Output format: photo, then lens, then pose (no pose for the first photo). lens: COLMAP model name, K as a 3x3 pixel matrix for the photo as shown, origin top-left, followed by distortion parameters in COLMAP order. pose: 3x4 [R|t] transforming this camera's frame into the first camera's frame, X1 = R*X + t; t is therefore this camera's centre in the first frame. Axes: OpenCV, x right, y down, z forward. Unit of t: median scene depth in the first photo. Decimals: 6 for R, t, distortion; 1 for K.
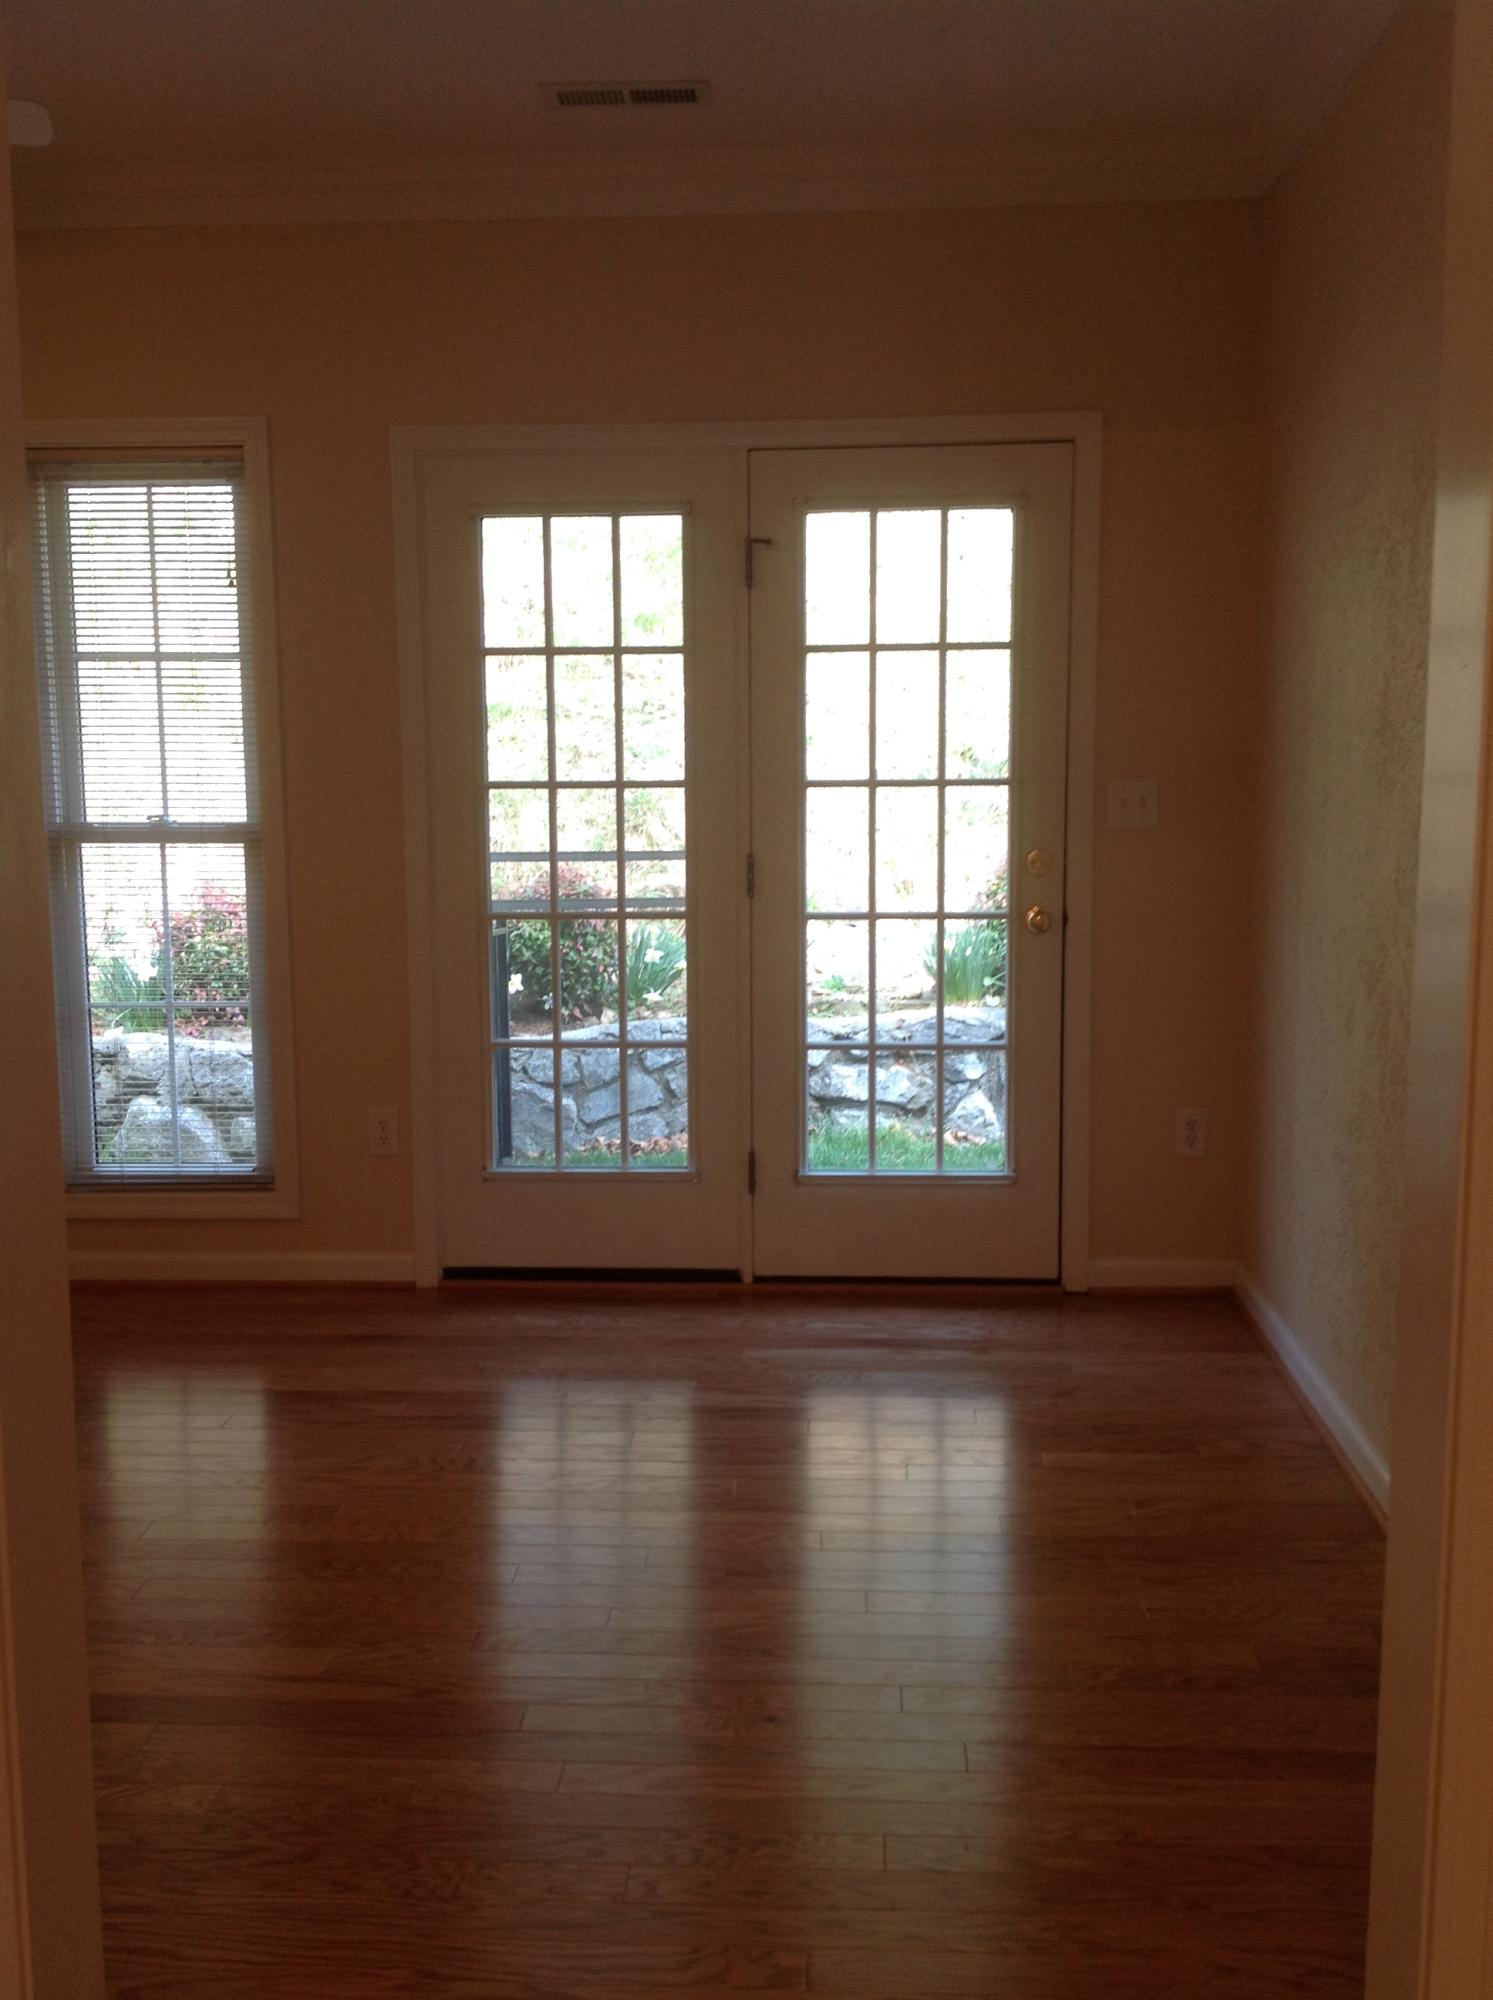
lens RADIAL K [[1870.6, 0, 746.5], [0, 1870.6, 1000.0], [0, 0, 1]] dist [0.123380, -0.283613]
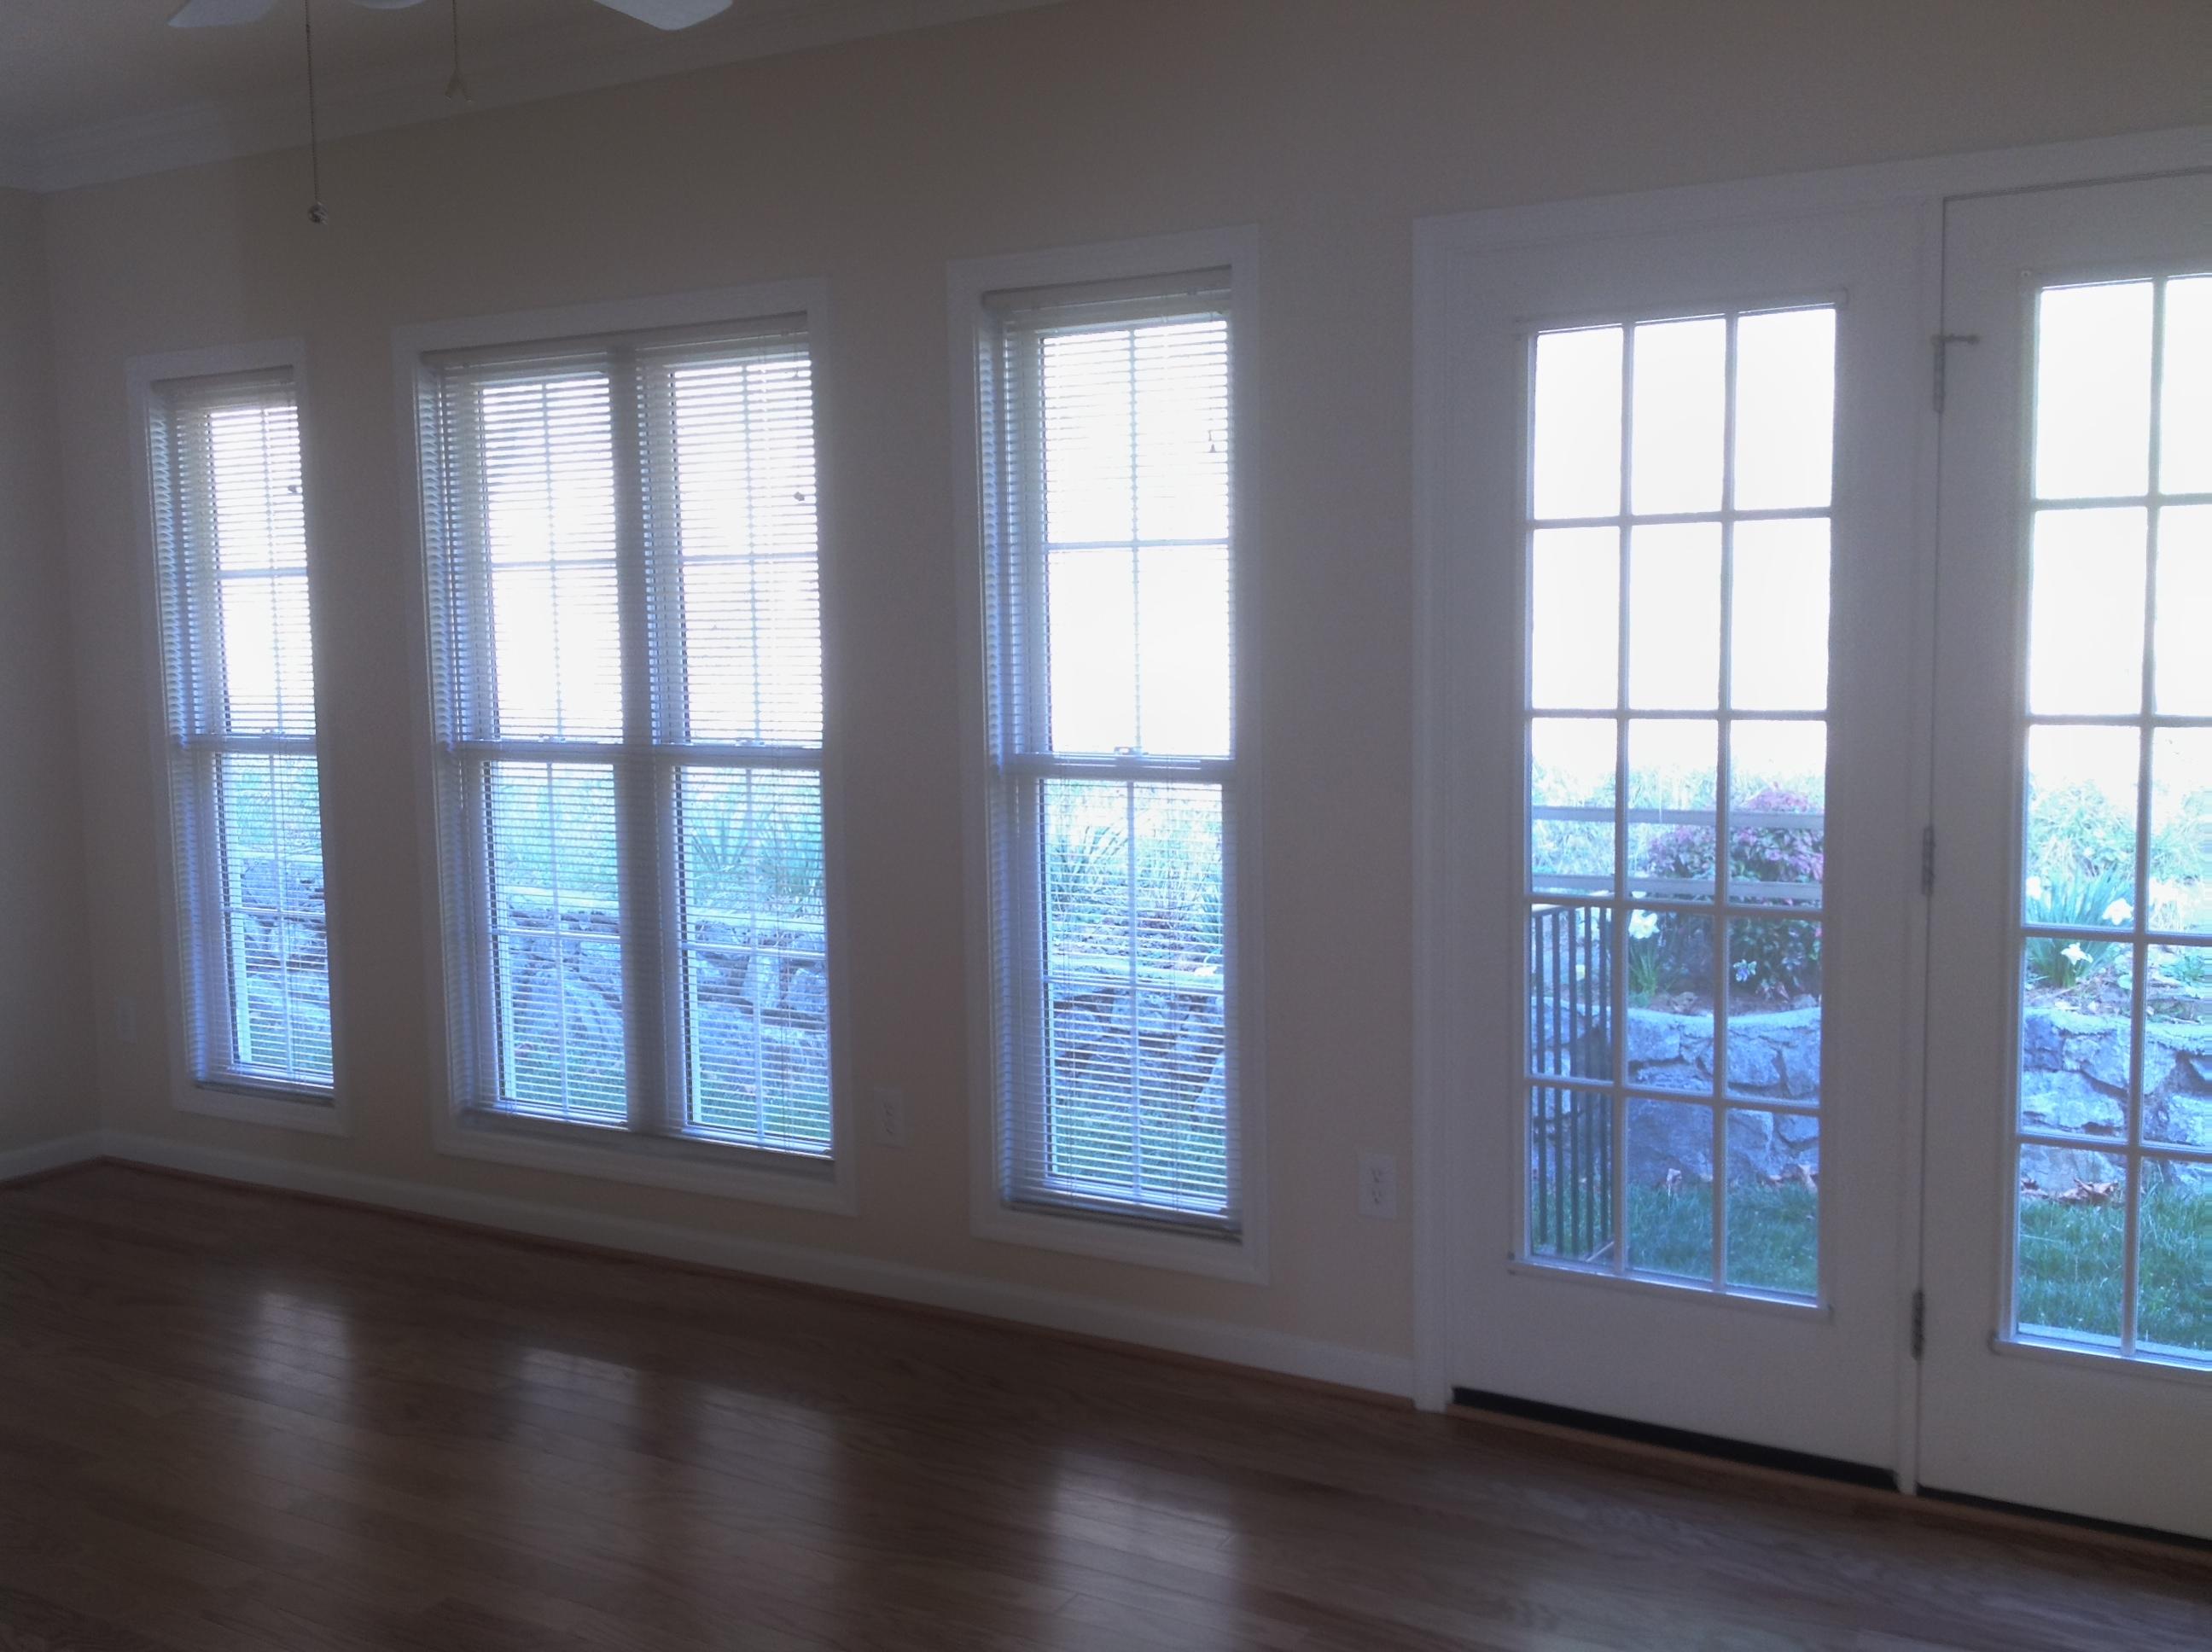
lens RADIAL K [[2057.4, 0, 1106.0], [0, 2057.4, 826.0], [0, 0, 1]] dist [0.095173, -0.227708]
pose [[0.881882, 0.039825, -0.469785, 0.083218], [-0.049090, 0.998766, -0.007483, -0.057370], [0.468908, 0.029661, 0.882749, 0.239436]]
